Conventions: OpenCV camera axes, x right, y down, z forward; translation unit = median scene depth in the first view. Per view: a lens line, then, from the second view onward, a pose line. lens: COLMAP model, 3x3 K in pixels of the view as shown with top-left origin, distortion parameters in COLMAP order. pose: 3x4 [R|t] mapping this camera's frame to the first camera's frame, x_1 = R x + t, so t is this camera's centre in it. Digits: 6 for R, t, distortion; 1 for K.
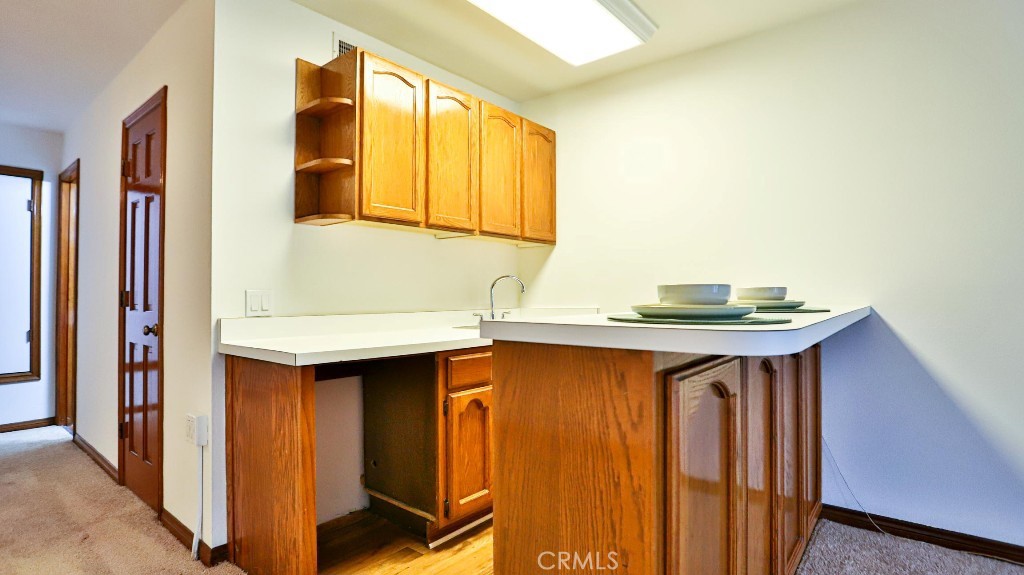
lens RADIAL K [[506.8, 0, 507.7], [0, 506.8, 285.1], [0, 0, 1]] dist [-0.056737, 0.023959]
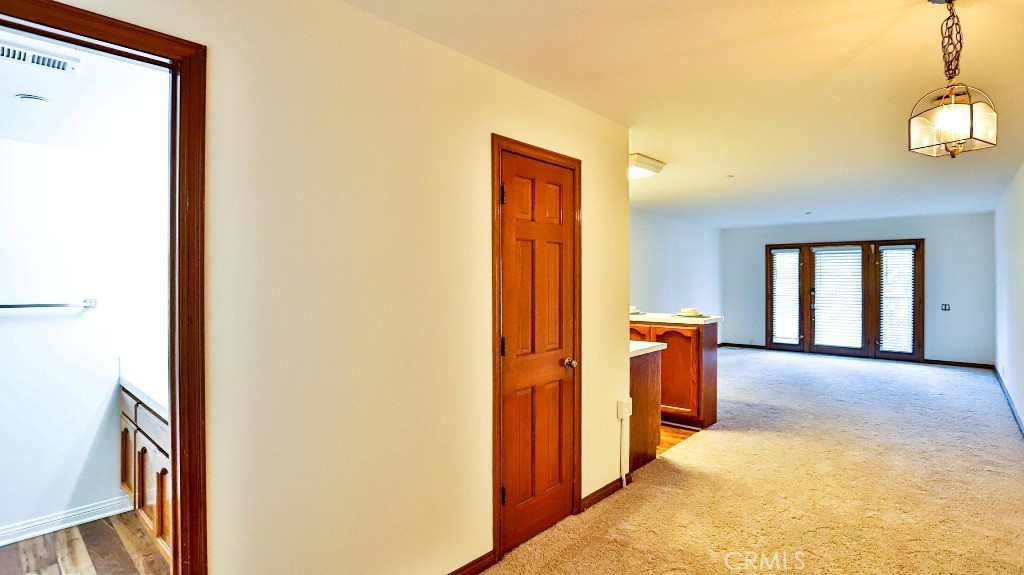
lens RADIAL K [[500.5, 0, 508.9], [0, 500.5, 277.2], [0, 0, 1]] dist [-0.054695, 0.022880]
pose [[0.048592, 0.007589, 0.998790, -1.951067], [-0.019103, 0.999795, -0.006667, -0.103240], [-0.998636, -0.018756, 0.048727, 1.120599]]
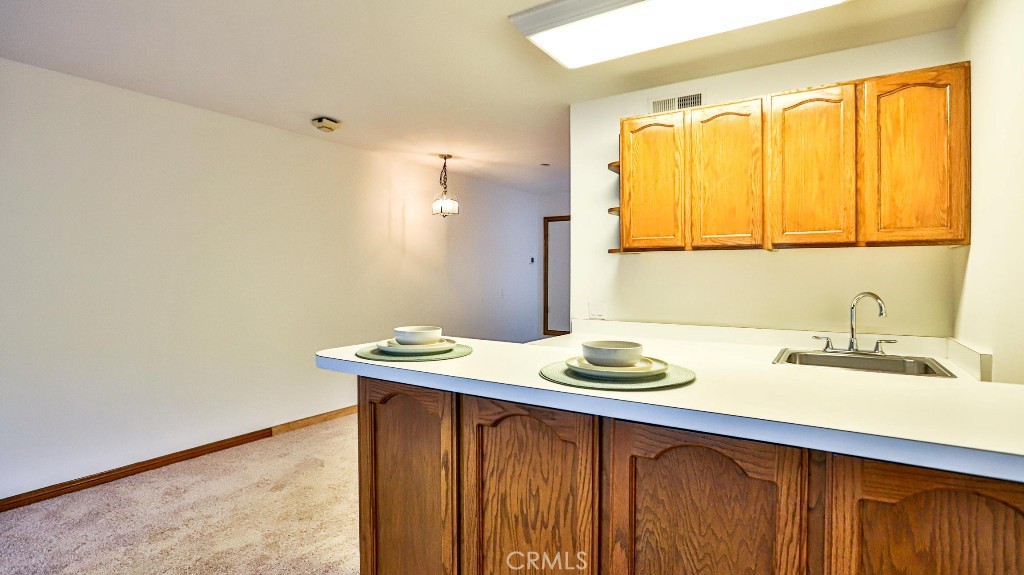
lens RADIAL K [[500.5, 0, 508.9], [0, 500.5, 277.2], [0, 0, 1]] dist [-0.054695, 0.022880]
pose [[0.112572, 0.009359, -0.993599, 0.878275], [0.016179, 0.999806, 0.011251, -0.077374], [0.993512, -0.017342, 0.112399, 0.514059]]
